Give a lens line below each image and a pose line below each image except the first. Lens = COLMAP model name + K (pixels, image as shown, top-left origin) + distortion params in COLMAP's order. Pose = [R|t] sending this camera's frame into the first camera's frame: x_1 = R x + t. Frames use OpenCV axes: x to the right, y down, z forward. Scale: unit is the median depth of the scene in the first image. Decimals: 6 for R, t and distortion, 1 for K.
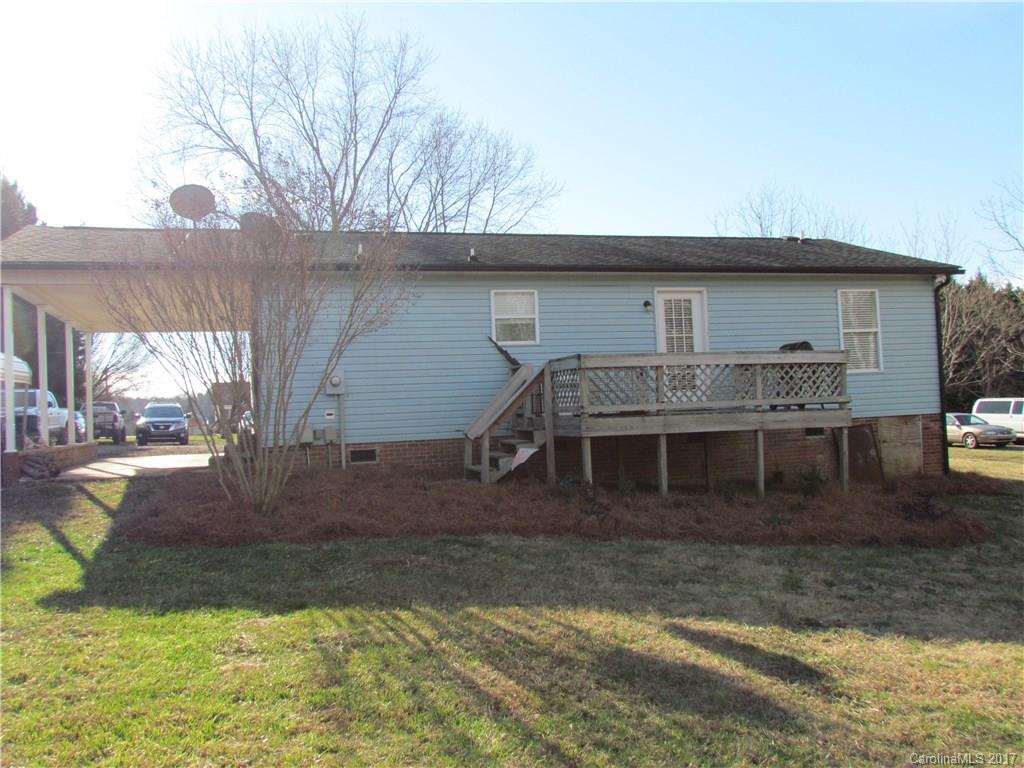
lens RADIAL K [[921.0, 0, 512.0], [0, 921.0, 384.0], [0, 0, 1]] dist [-0.002606, -0.001448]
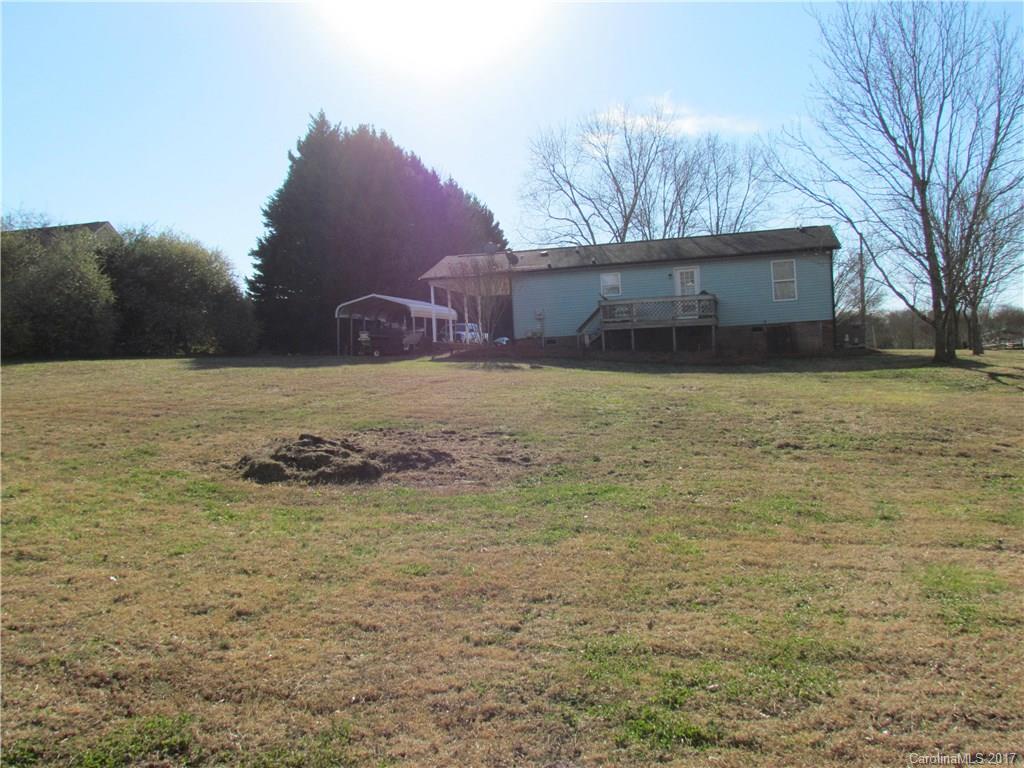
lens RADIAL K [[978.3, 0, 512.0], [0, 978.3, 384.0], [0, 0, 1]] dist [-0.002051, -0.000908]
pose [[0.864879, 0.001518, -0.501977, 1.029618], [0.028606, 0.998221, 0.052306, 0.044632], [0.501164, -0.059598, 0.863298, -1.318253]]
